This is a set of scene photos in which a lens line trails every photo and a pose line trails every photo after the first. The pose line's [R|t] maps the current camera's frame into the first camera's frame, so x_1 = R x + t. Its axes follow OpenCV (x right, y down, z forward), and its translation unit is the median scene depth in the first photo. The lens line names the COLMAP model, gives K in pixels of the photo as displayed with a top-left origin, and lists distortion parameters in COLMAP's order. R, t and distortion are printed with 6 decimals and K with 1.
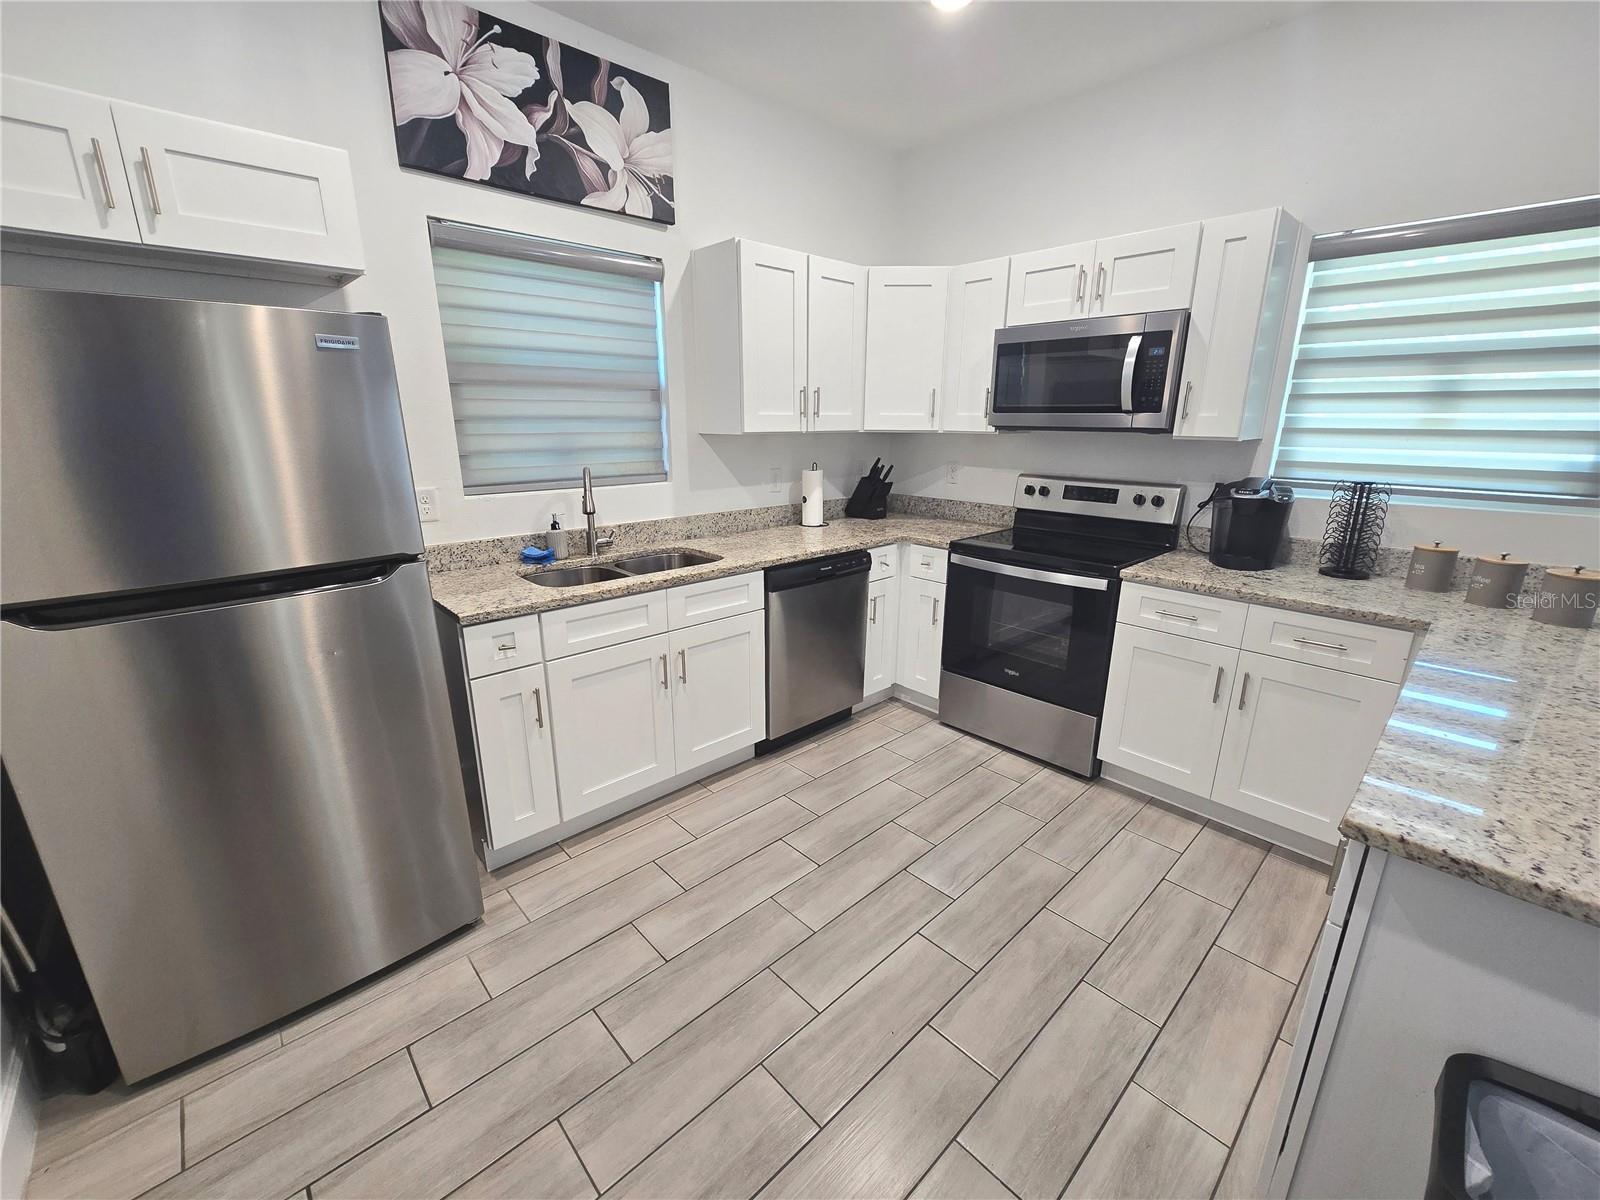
lens RADIAL K [[656.6, 0, 799.0], [0, 656.6, 599.2], [0, 0, 1]] dist [-0.002837, -0.000538]
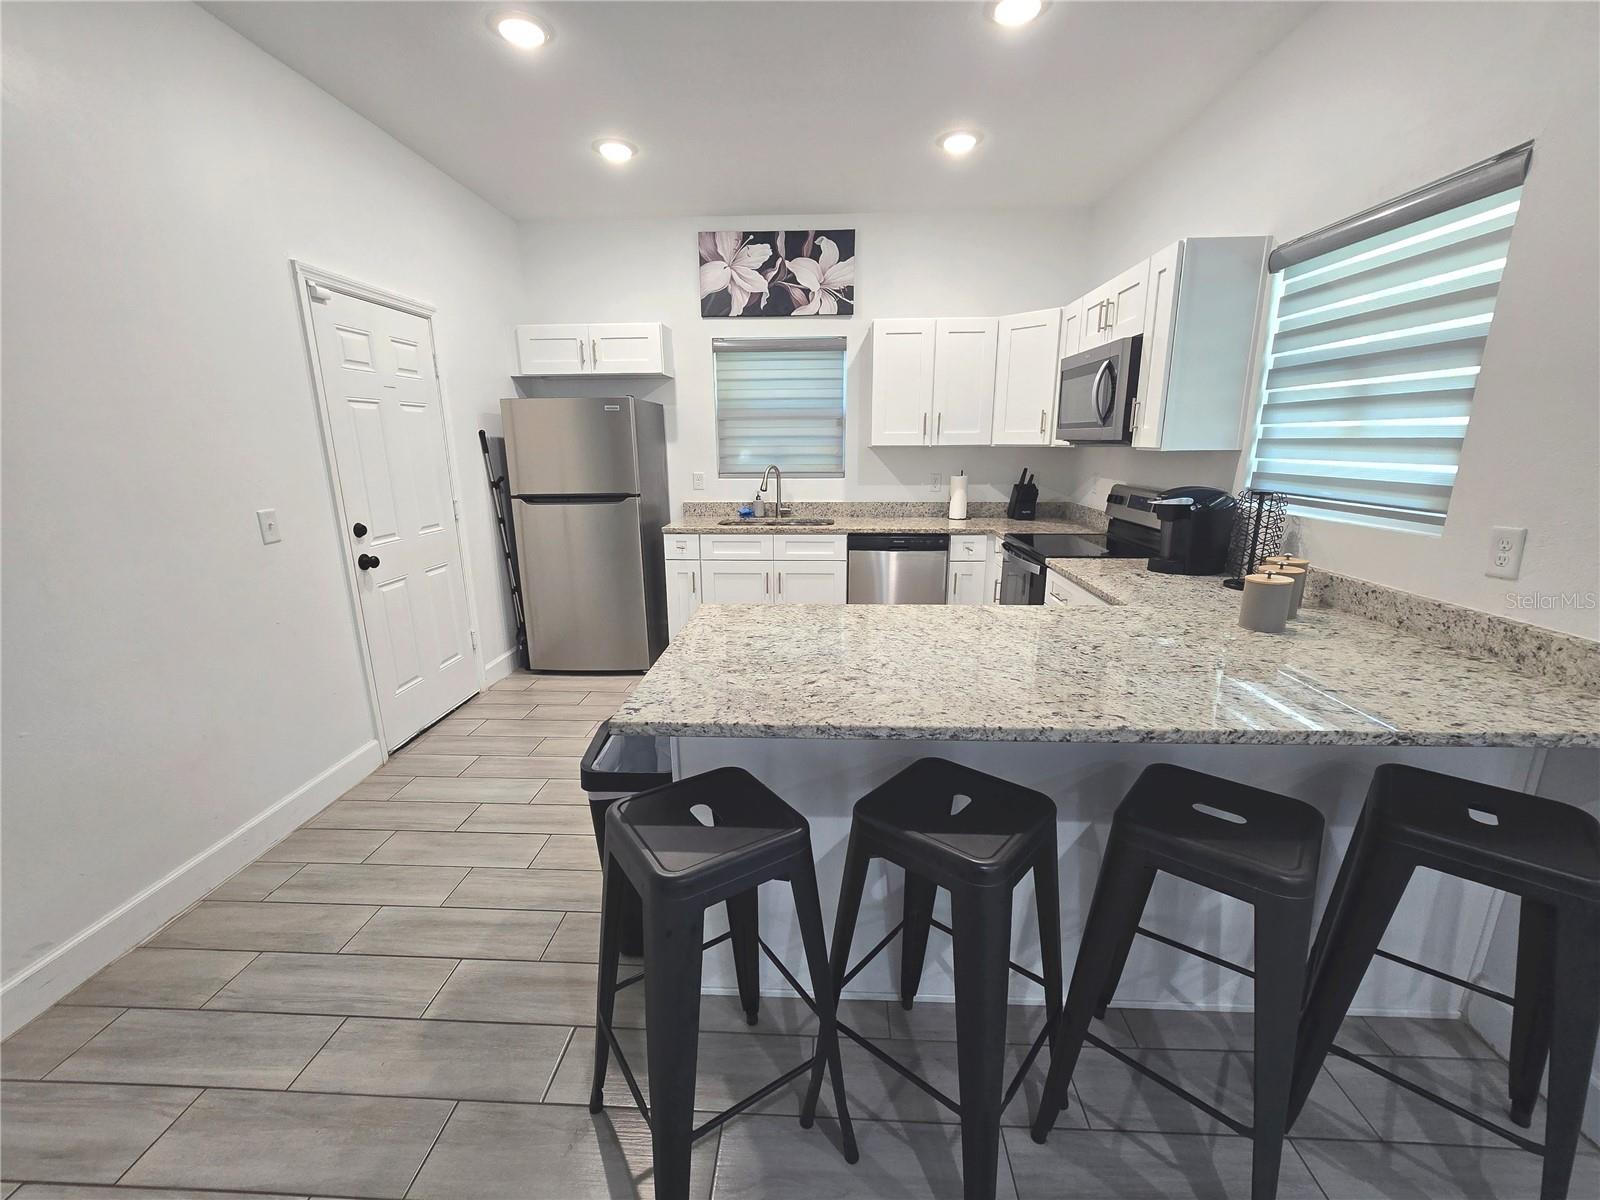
lens RADIAL K [[656.6, 0, 810.4], [0, 656.6, 600.3], [0, 0, 1]] dist [-0.002837, -0.000538]
pose [[0.699116, 0.161862, -0.696446, 1.034413], [-0.183599, 0.982019, 0.043929, 0.056239], [0.691034, 0.097155, 0.716263, -0.142325]]
